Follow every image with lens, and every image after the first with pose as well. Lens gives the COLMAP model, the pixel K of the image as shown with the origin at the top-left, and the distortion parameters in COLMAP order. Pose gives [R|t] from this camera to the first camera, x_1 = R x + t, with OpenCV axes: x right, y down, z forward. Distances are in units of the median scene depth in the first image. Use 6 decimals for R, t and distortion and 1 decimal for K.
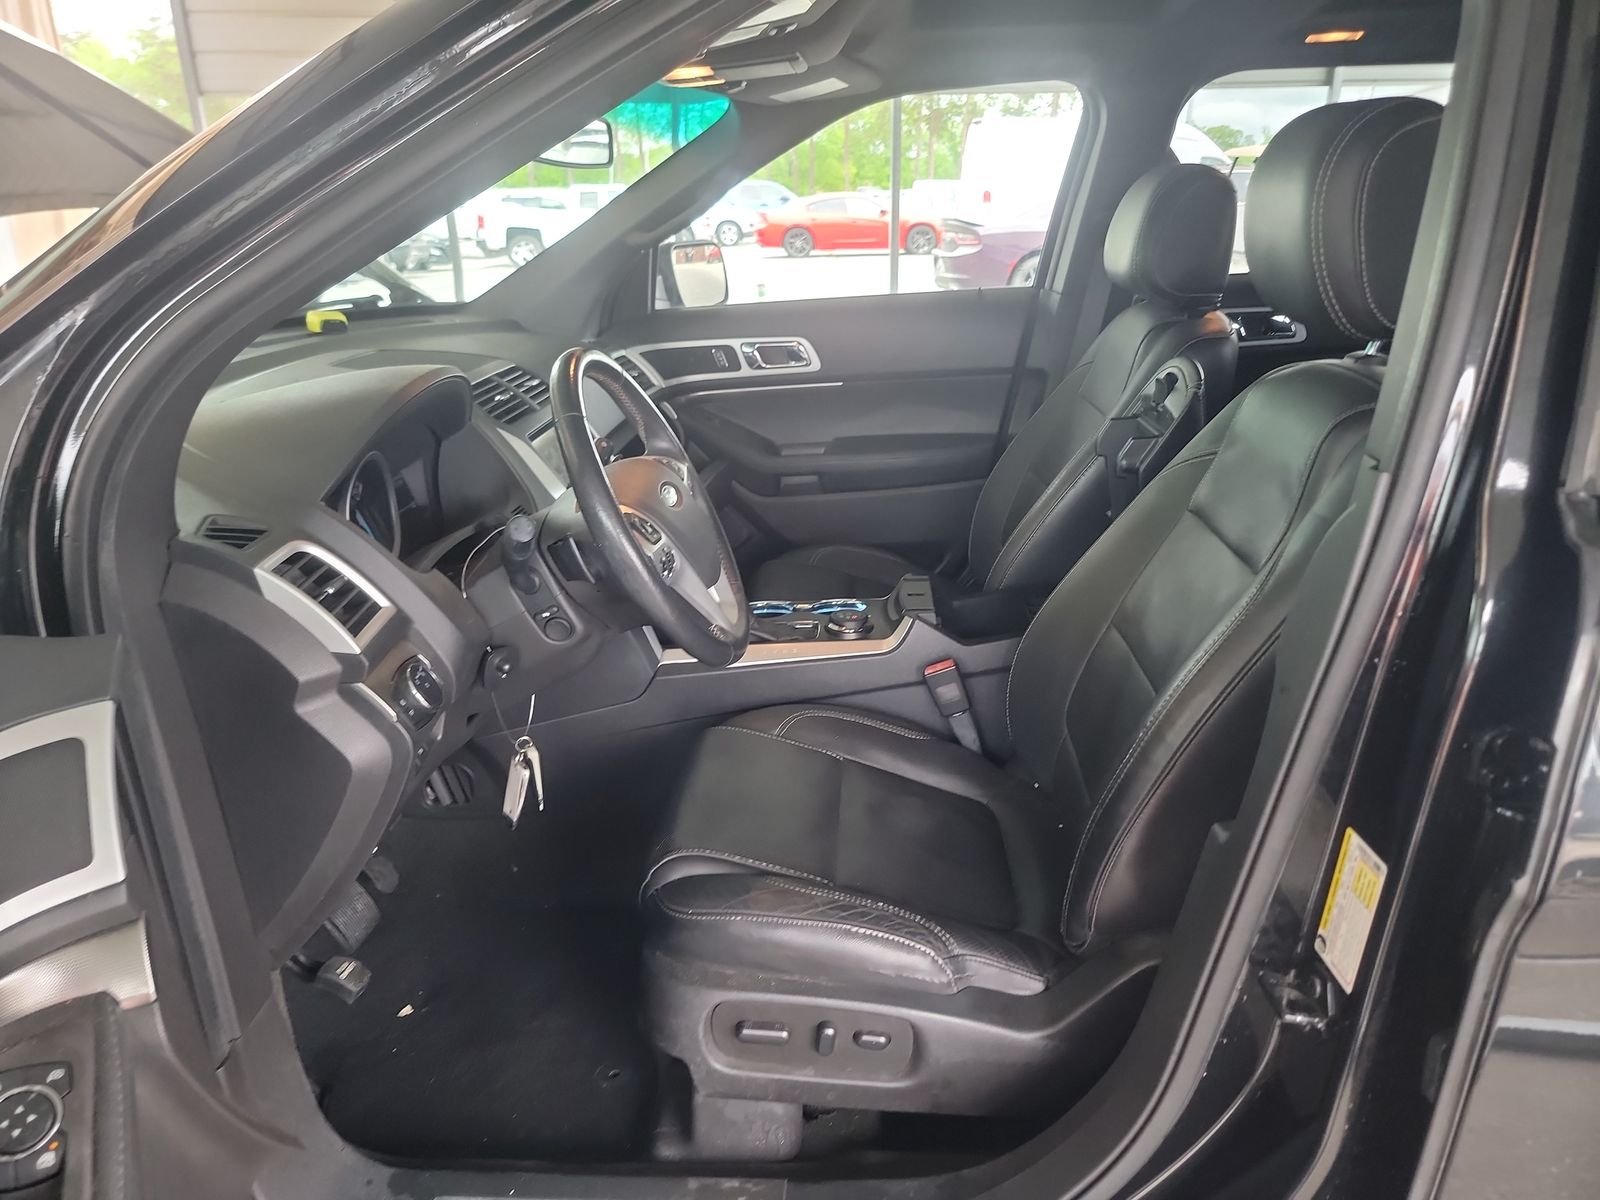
lens RADIAL K [[1130.9, 0, 813.0], [0, 1130.9, 620.3], [0, 0, 1]] dist [0.057219, -0.044852]
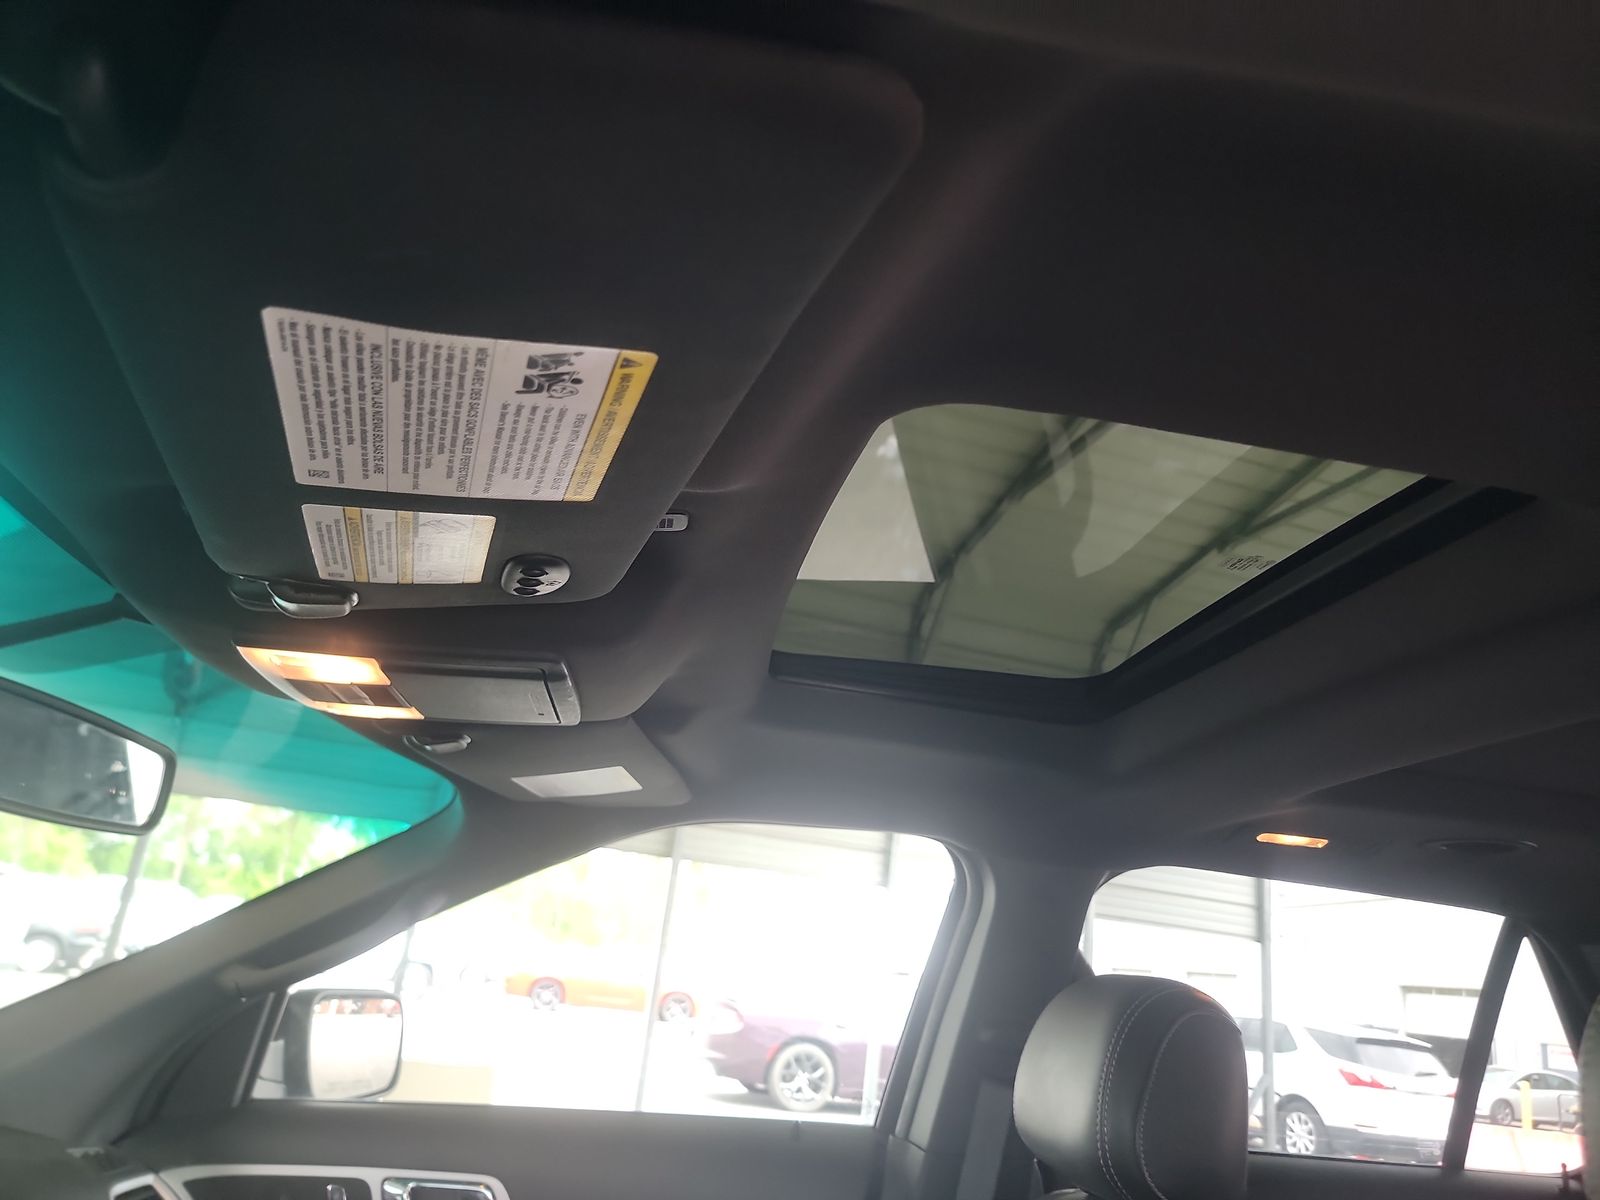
lens RADIAL K [[1130.9, 0, 813.0], [0, 1130.9, 620.3], [0, 0, 1]] dist [0.057219, -0.044852]
pose [[0.971767, 0.178775, 0.153977, 0.007991], [-0.048883, 0.790989, -0.609874, -0.129610], [-0.230824, 0.585129, 0.777396, 0.351224]]
